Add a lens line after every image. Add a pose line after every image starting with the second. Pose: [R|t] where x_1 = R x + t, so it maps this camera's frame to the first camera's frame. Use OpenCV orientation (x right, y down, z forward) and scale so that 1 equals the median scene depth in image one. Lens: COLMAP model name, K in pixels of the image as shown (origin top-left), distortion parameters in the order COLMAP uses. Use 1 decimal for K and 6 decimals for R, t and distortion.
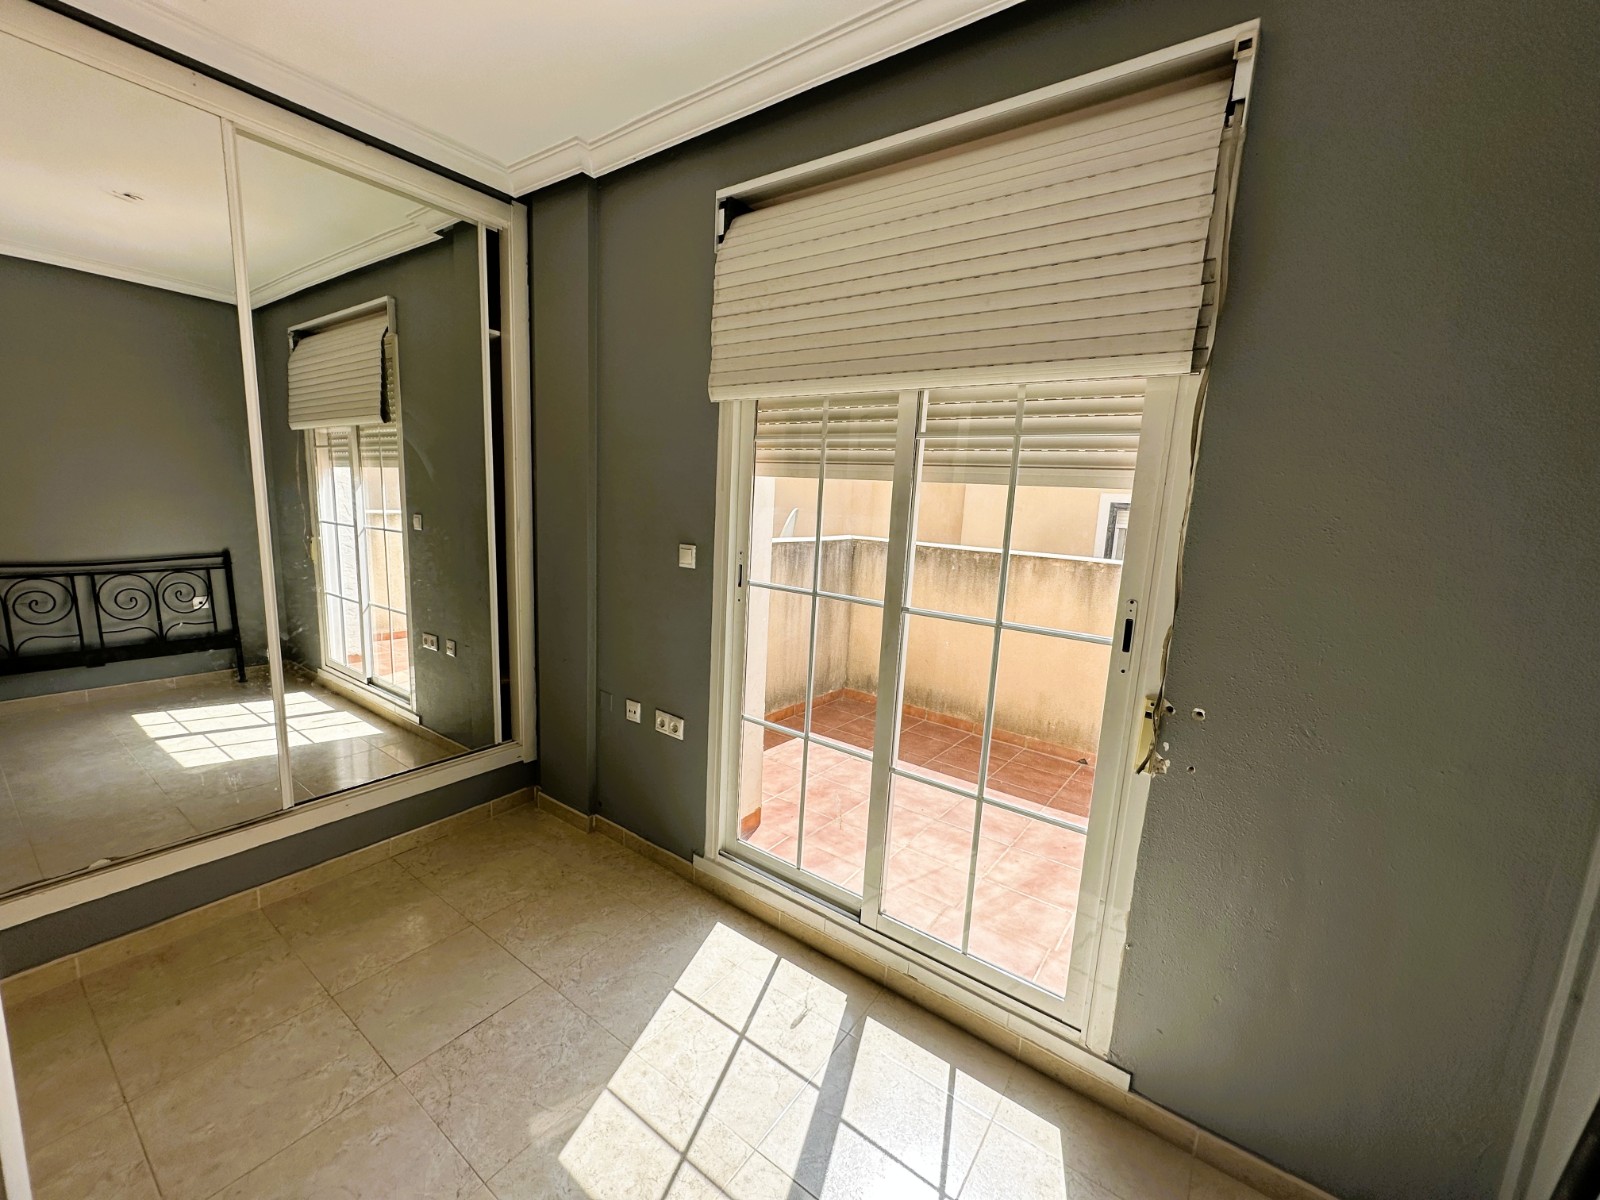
lens RADIAL K [[639.8, 0, 798.9], [0, 639.8, 602.1], [0, 0, 1]] dist [-0.001638, 0.000583]
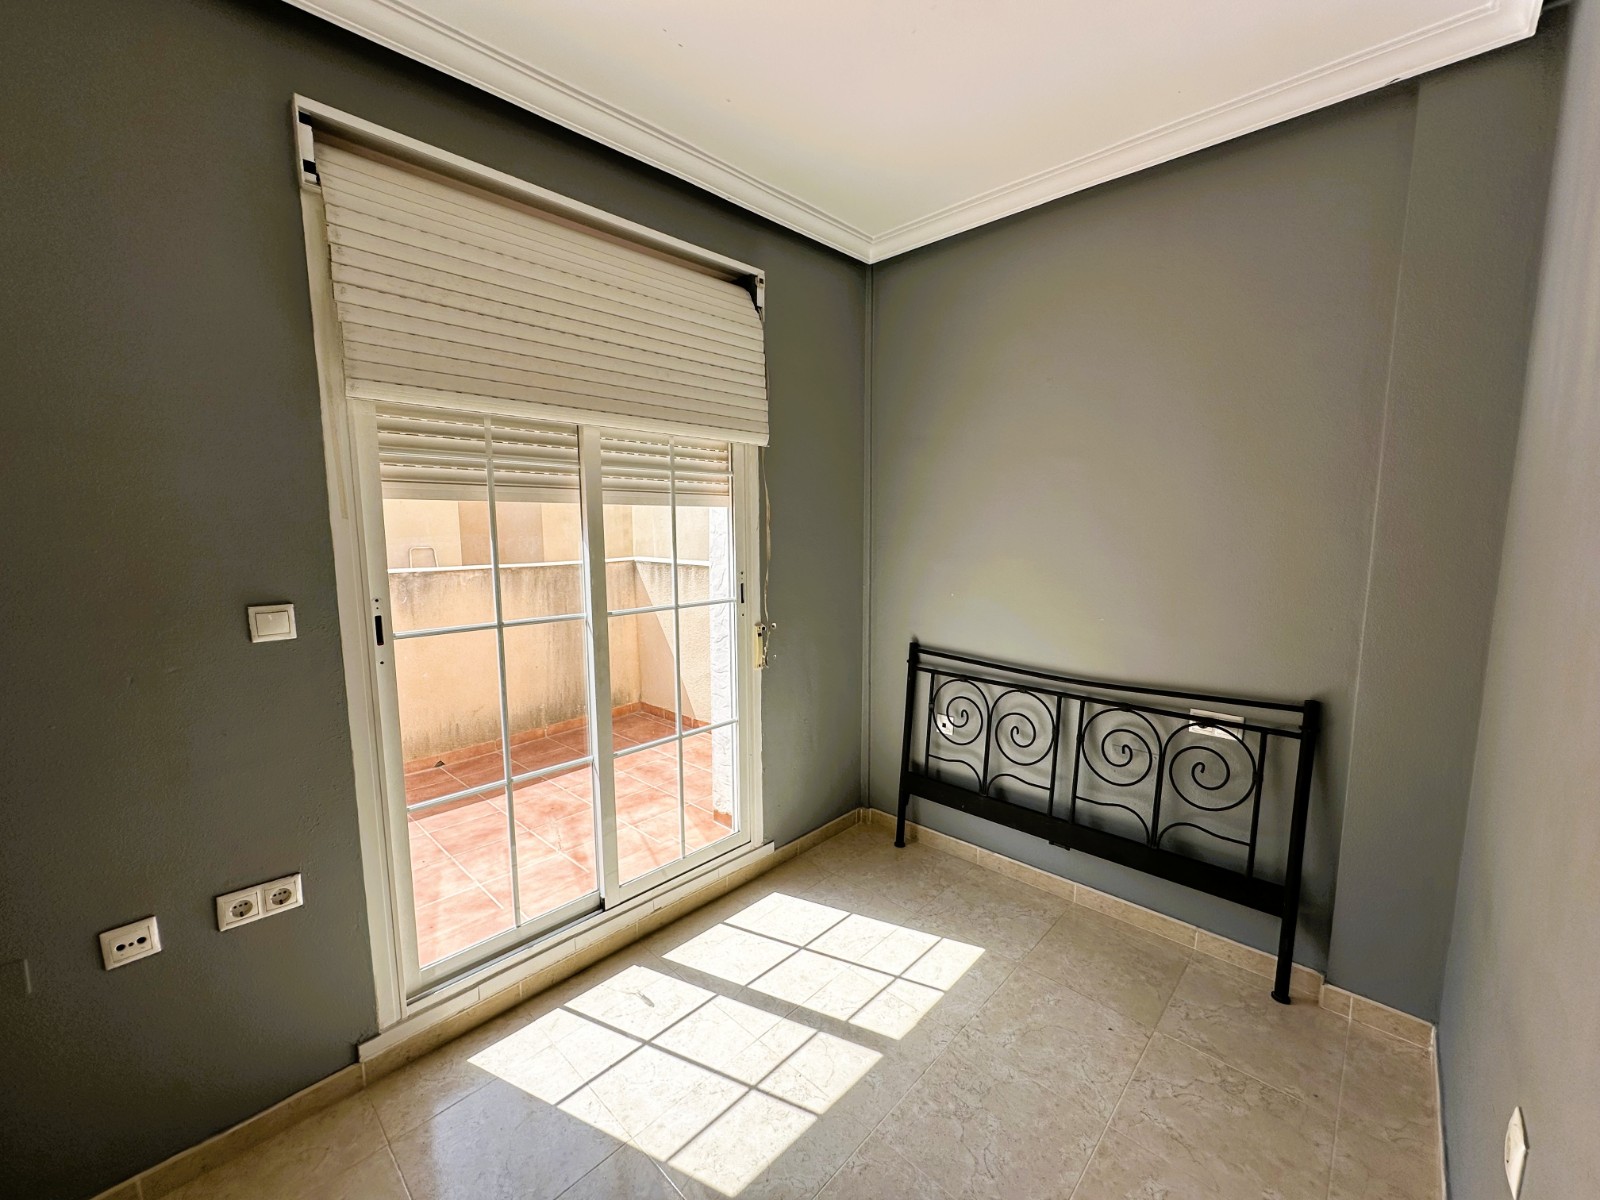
lens RADIAL K [[636.8, 0, 800.3], [0, 636.8, 601.3], [0, 0, 1]] dist [-0.000456, 0.000025]
pose [[0.140478, -0.171558, 0.975107, -0.893091], [0.171951, 0.974134, 0.146615, -0.118767], [-0.975038, 0.147074, 0.166344, 0.462394]]
